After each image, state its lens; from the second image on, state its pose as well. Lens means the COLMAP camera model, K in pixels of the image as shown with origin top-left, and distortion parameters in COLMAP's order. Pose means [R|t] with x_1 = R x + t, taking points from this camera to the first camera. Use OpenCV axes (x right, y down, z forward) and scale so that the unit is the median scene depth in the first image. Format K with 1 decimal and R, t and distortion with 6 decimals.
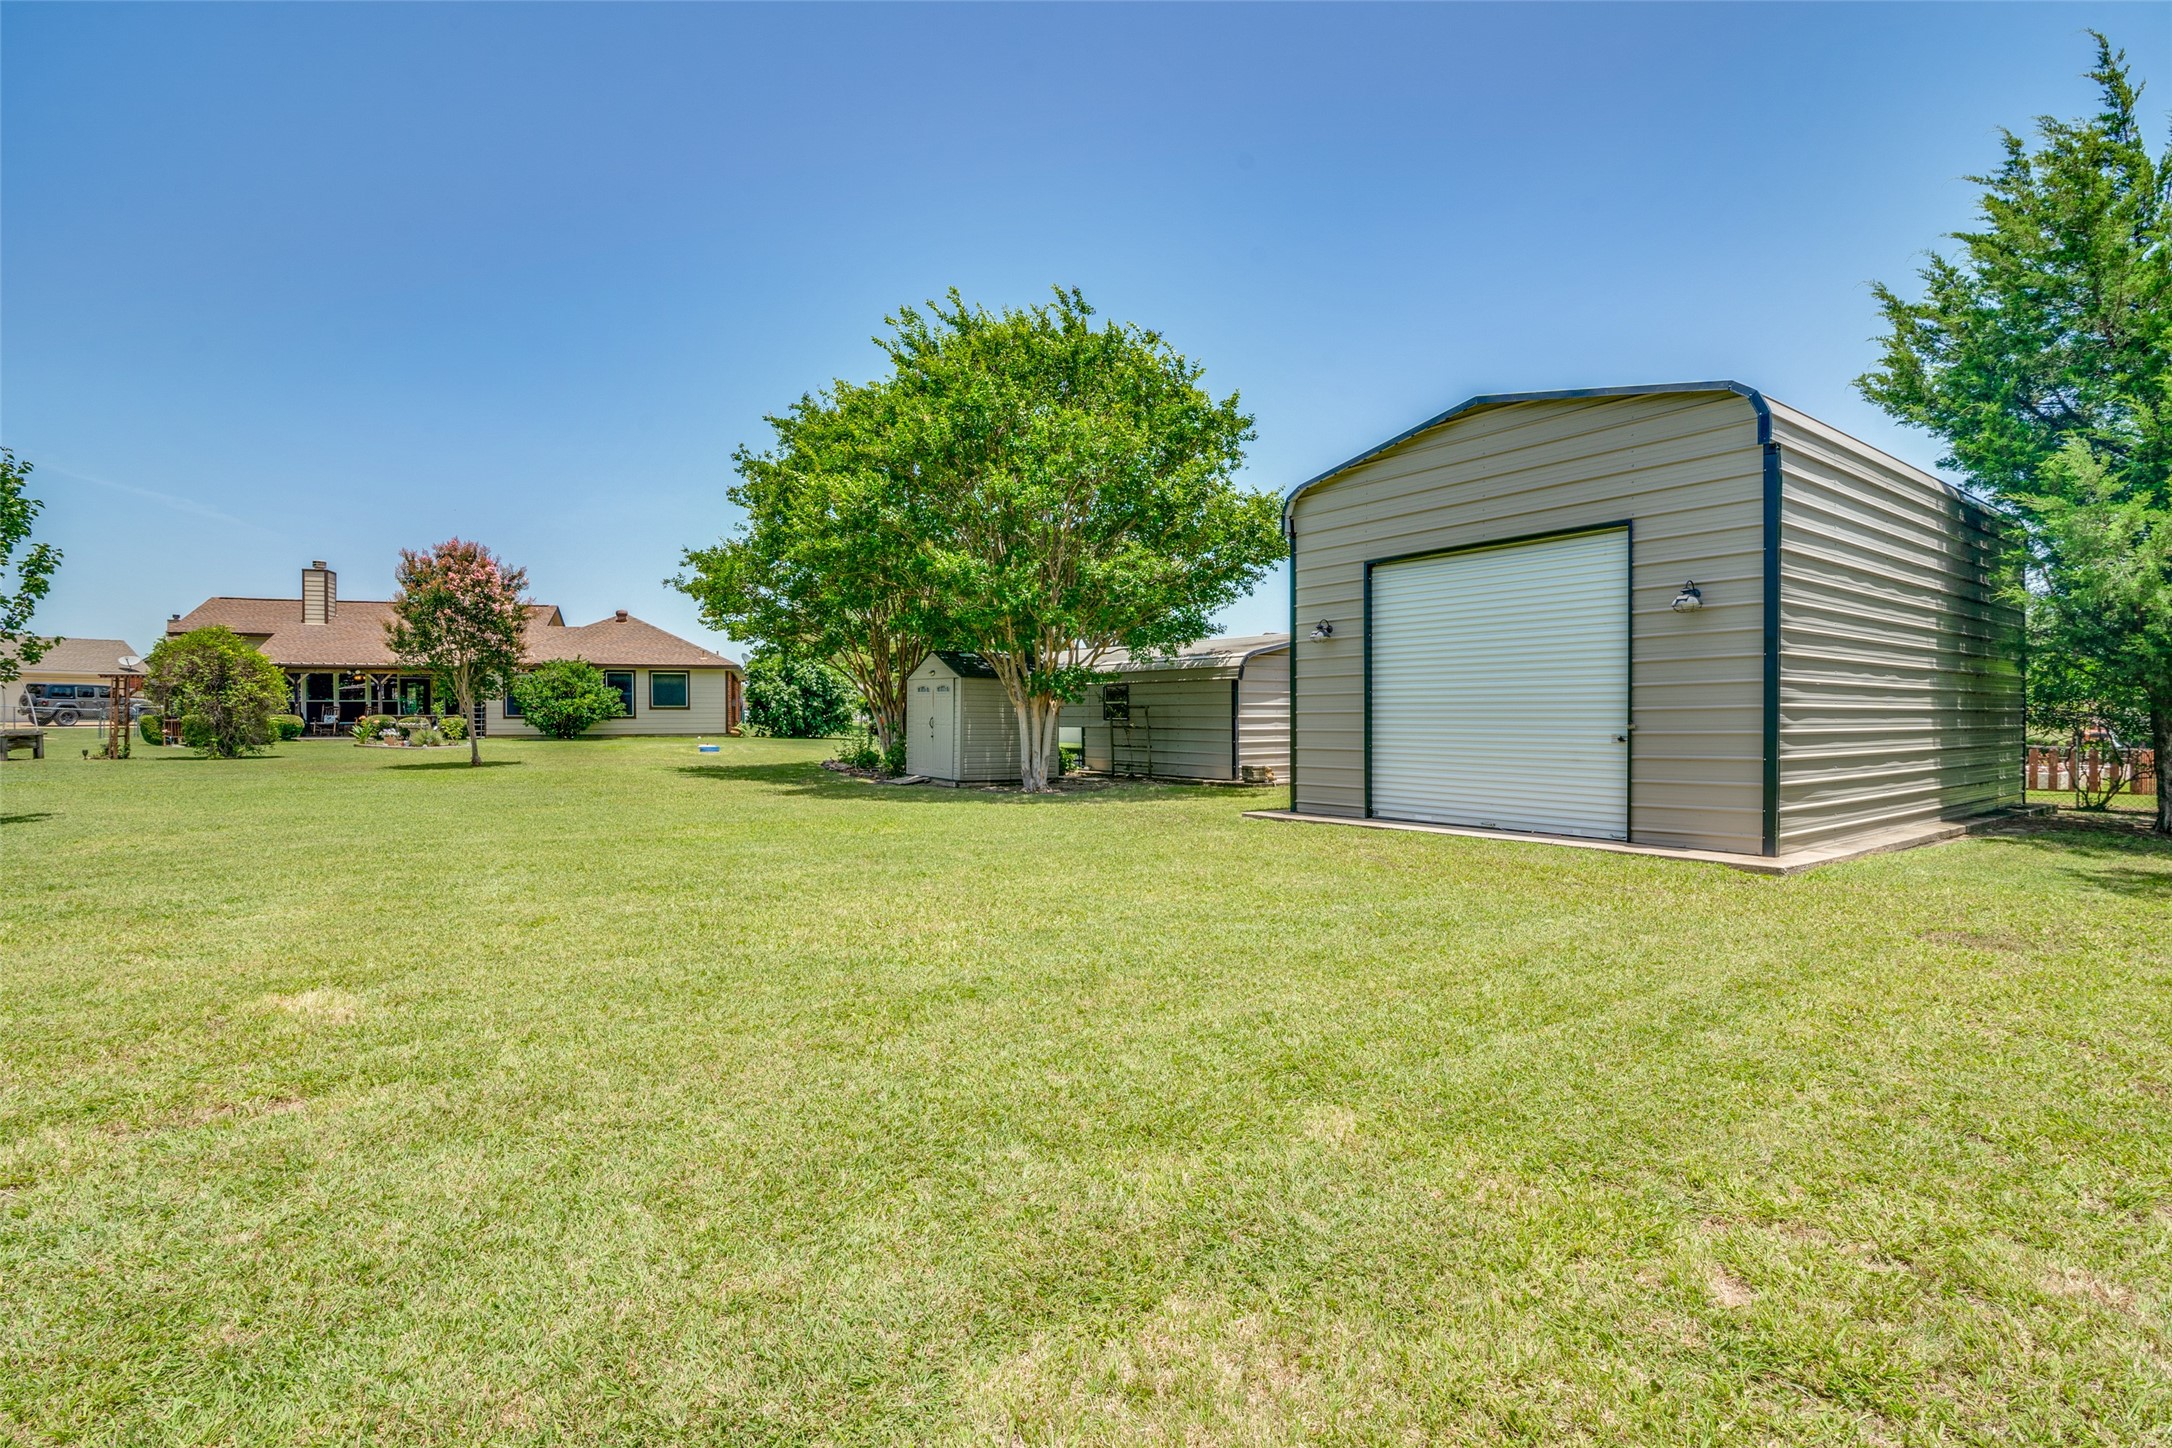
lens RADIAL K [[1002.7, 0, 1073.1], [0, 1002.7, 733.5], [0, 0, 1]] dist [-0.017462, 0.000557]
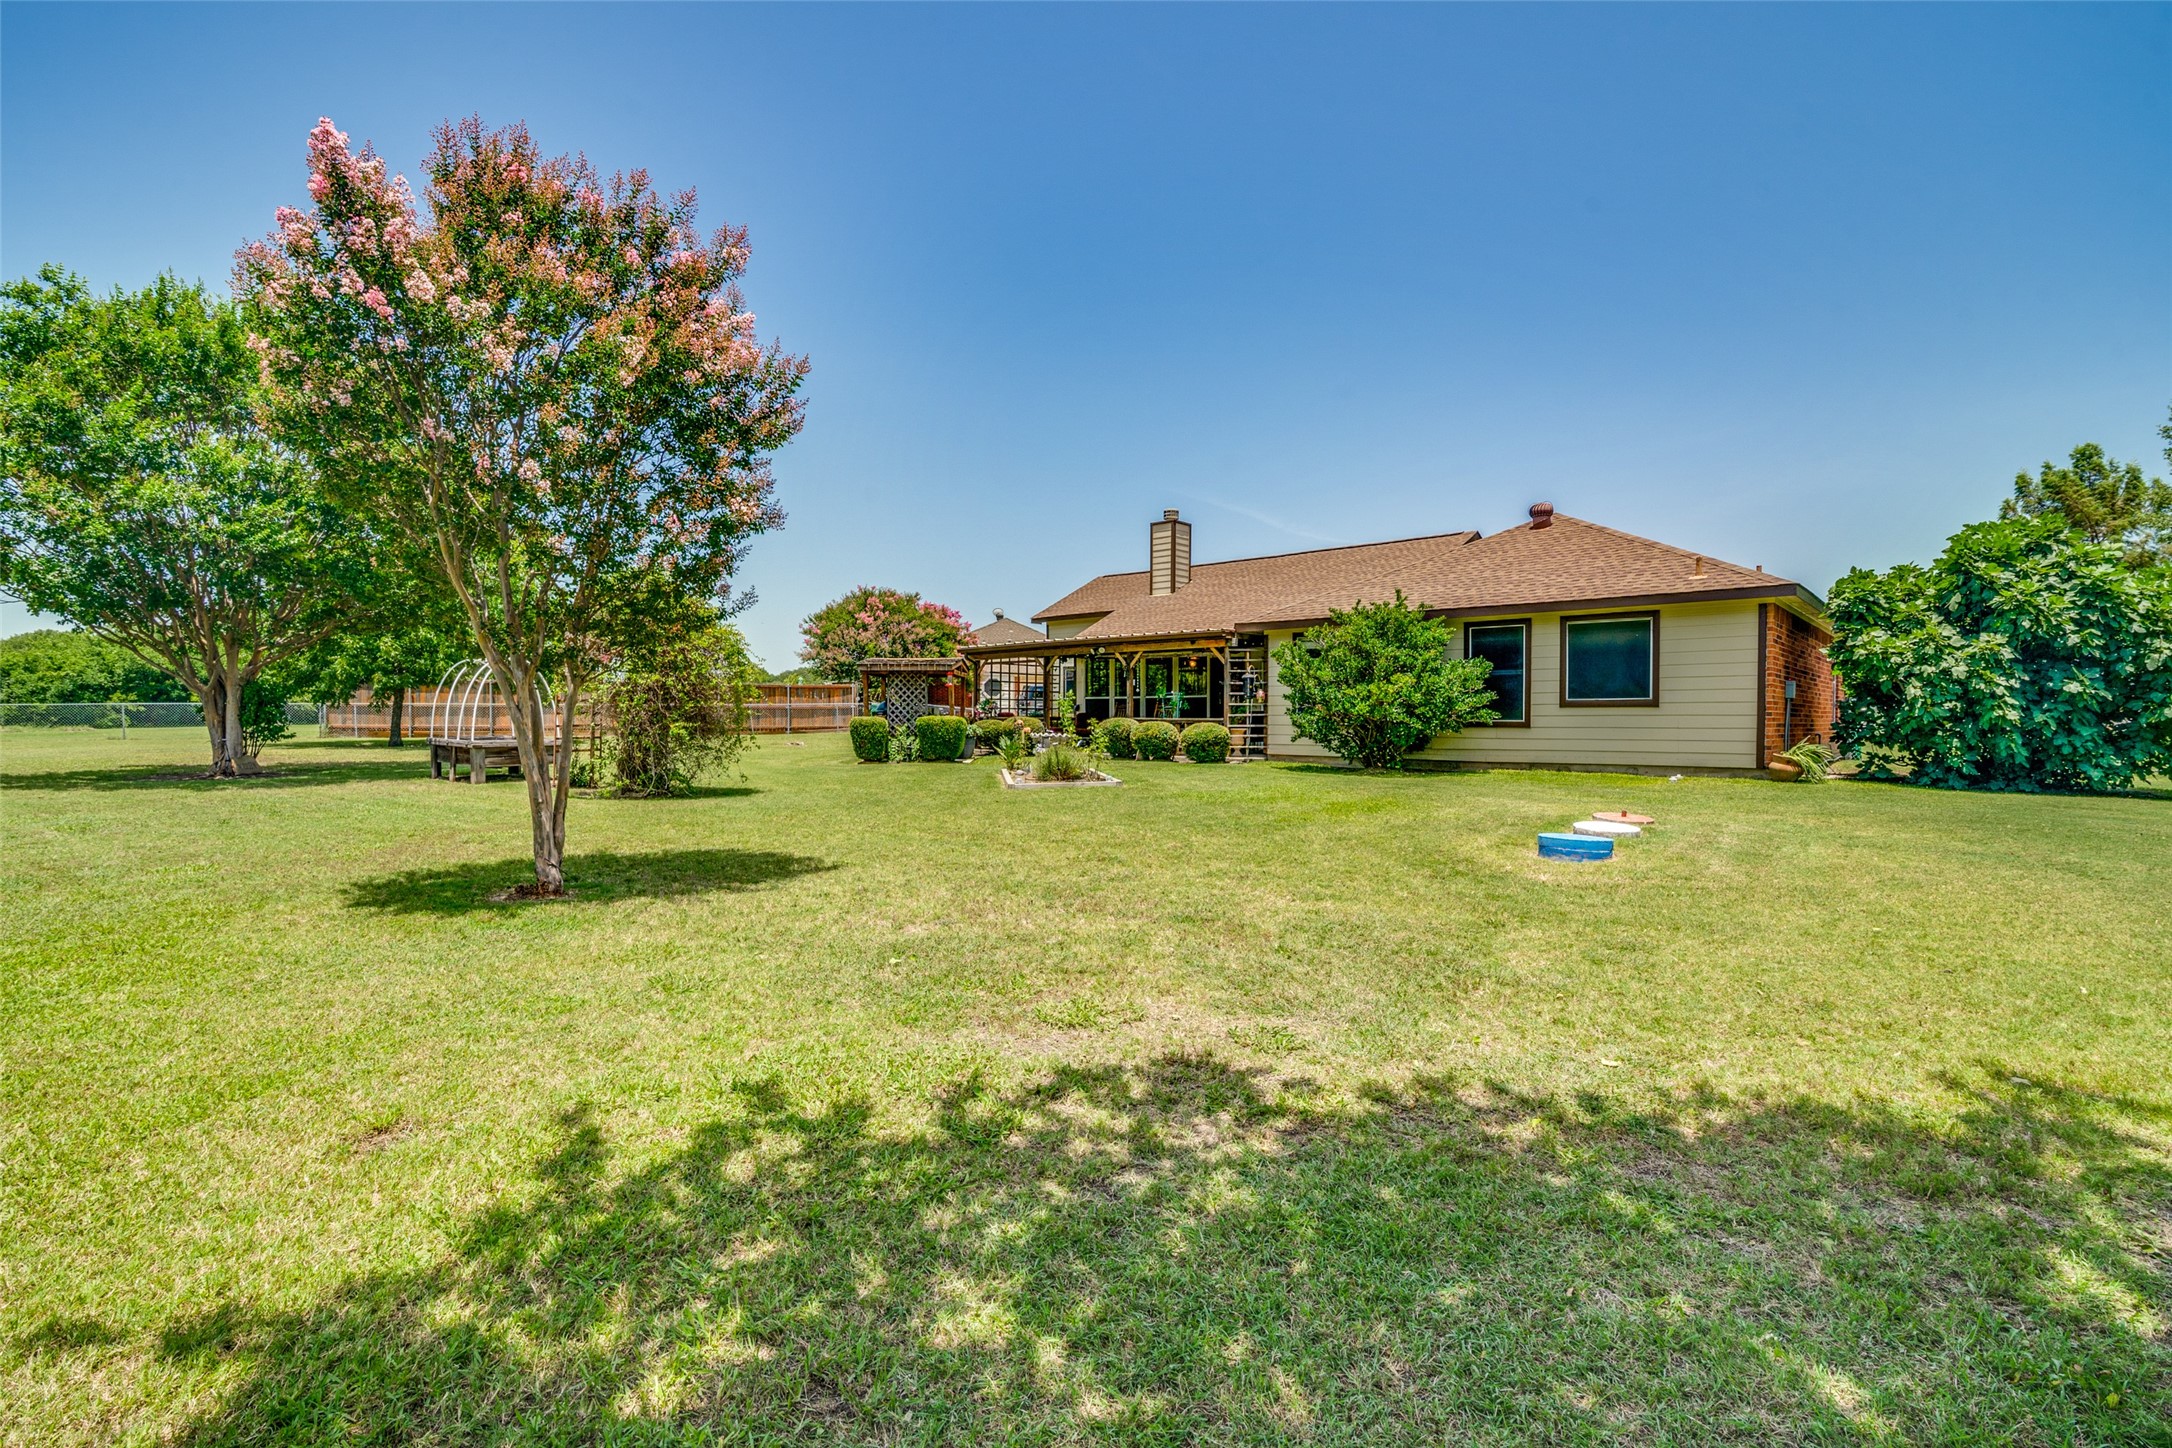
lens RADIAL K [[1021.6, 0, 1104.6], [0, 1021.6, 722.2], [0, 0, 1]] dist [0.002451, 0.000166]
pose [[0.535636, 0.006189, -0.844426, -0.162583], [-0.017117, 0.999847, -0.003529, -0.012950], [0.844276, 0.016345, 0.535660, 0.623278]]
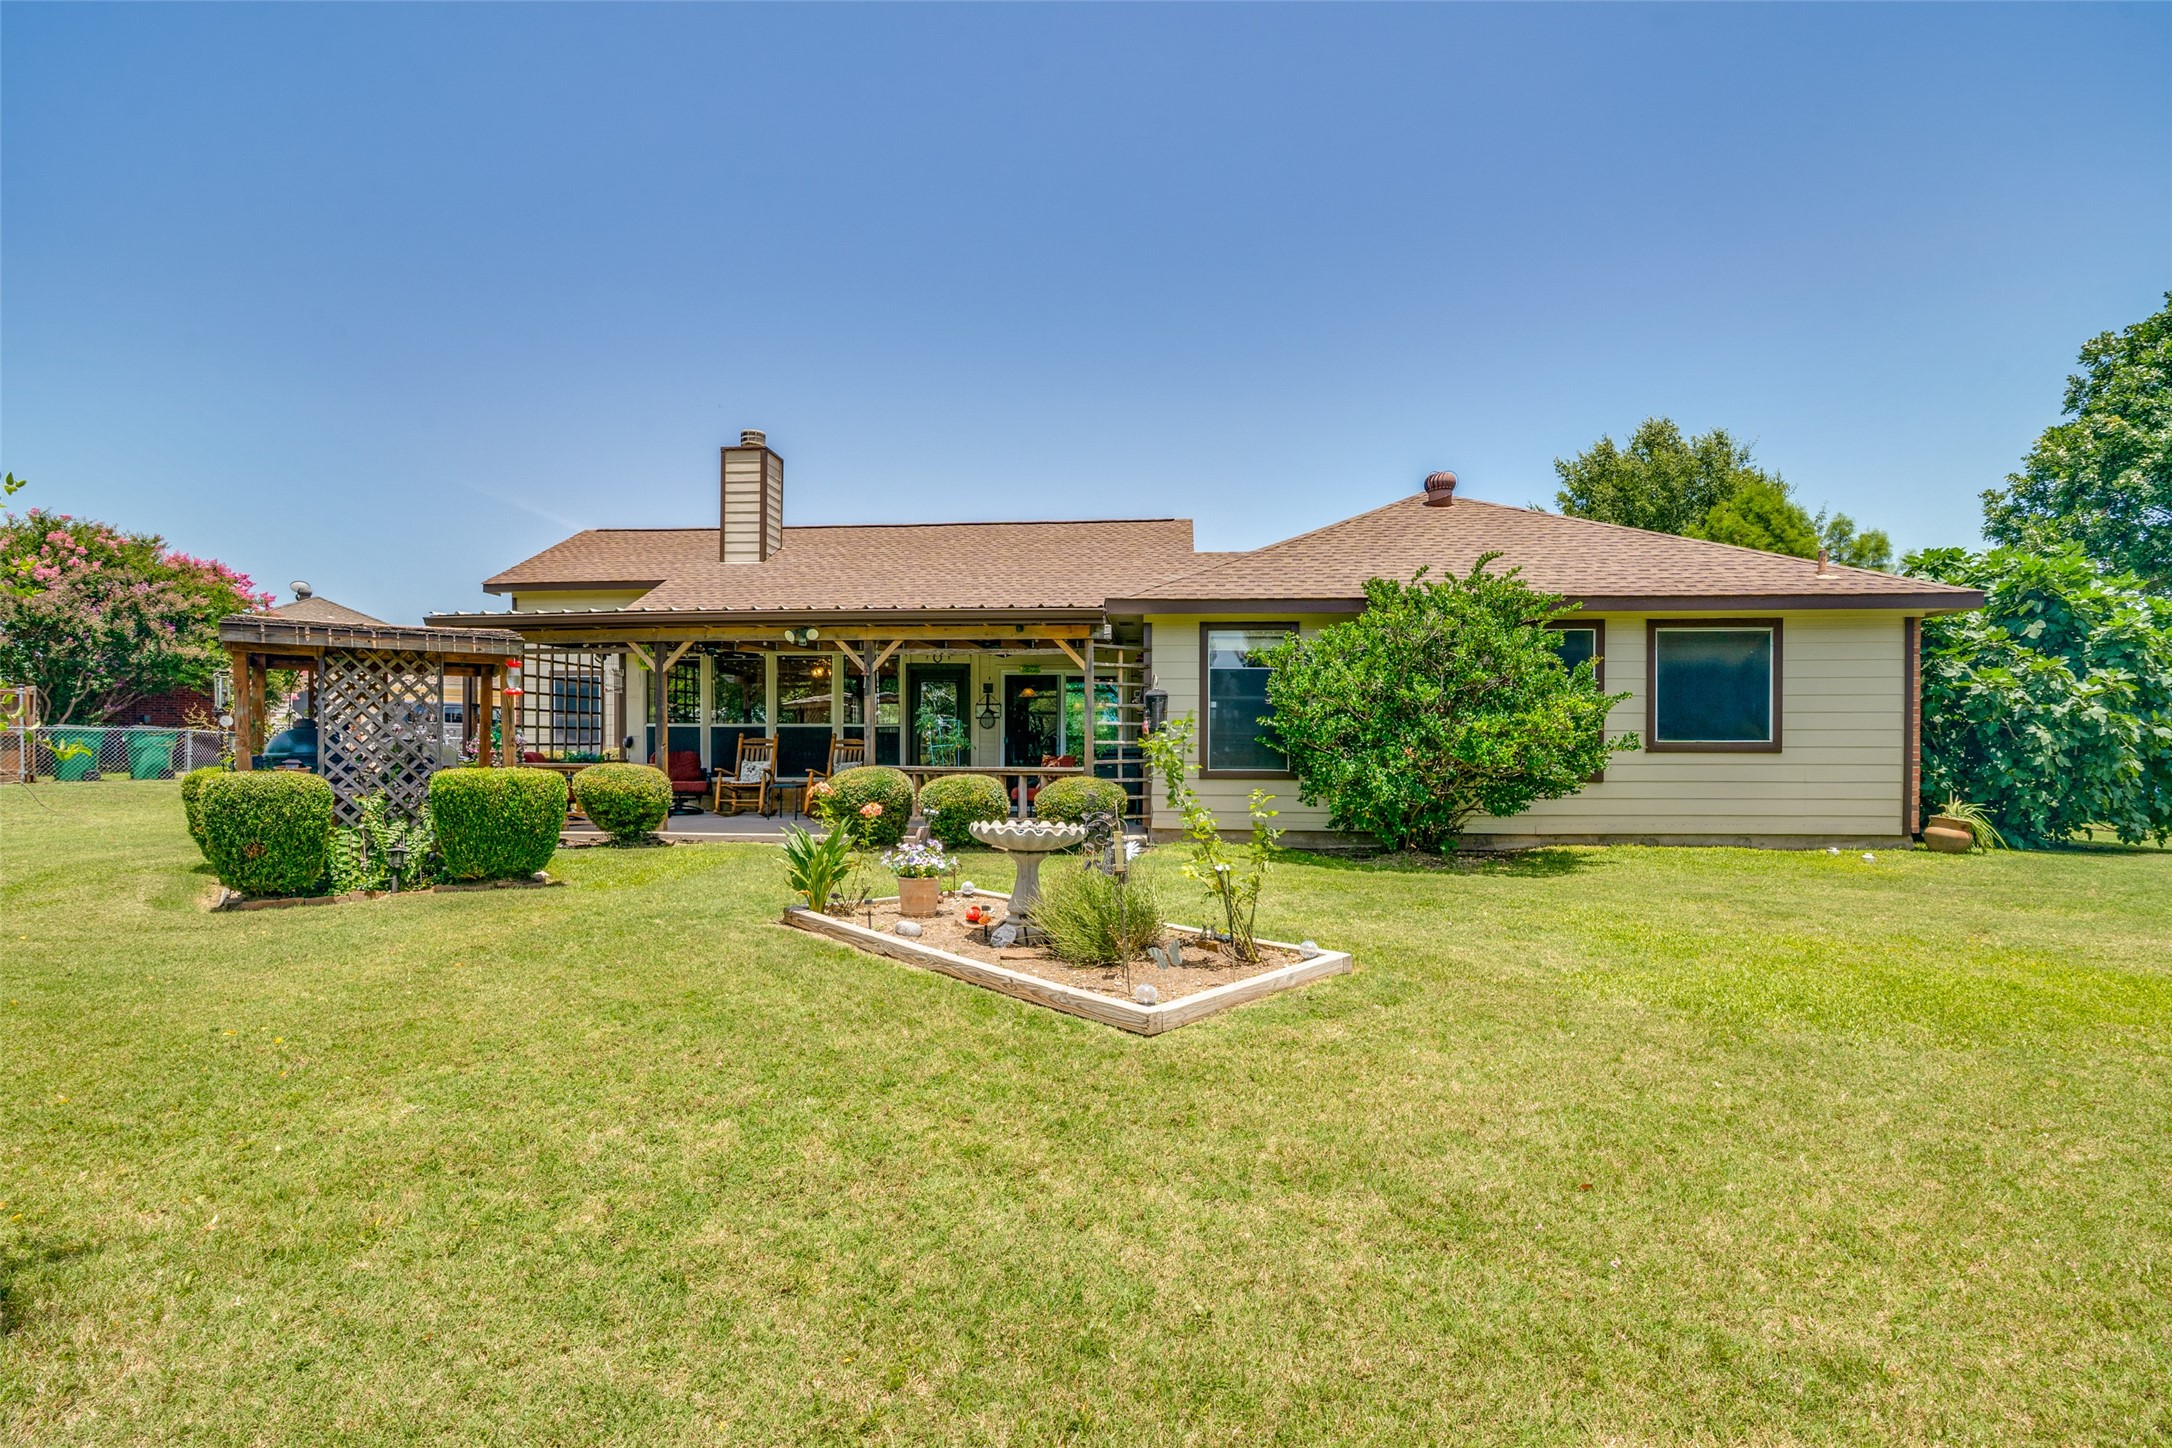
lens RADIAL K [[1002.7, 0, 1073.1], [0, 1002.7, 733.5], [0, 0, 1]] dist [-0.017462, 0.000557]
pose [[0.928876, 0.000451, -0.370391, -0.495120], [-0.011903, 0.999519, -0.028632, -0.019710], [0.370200, 0.031005, 0.928434, 0.694097]]
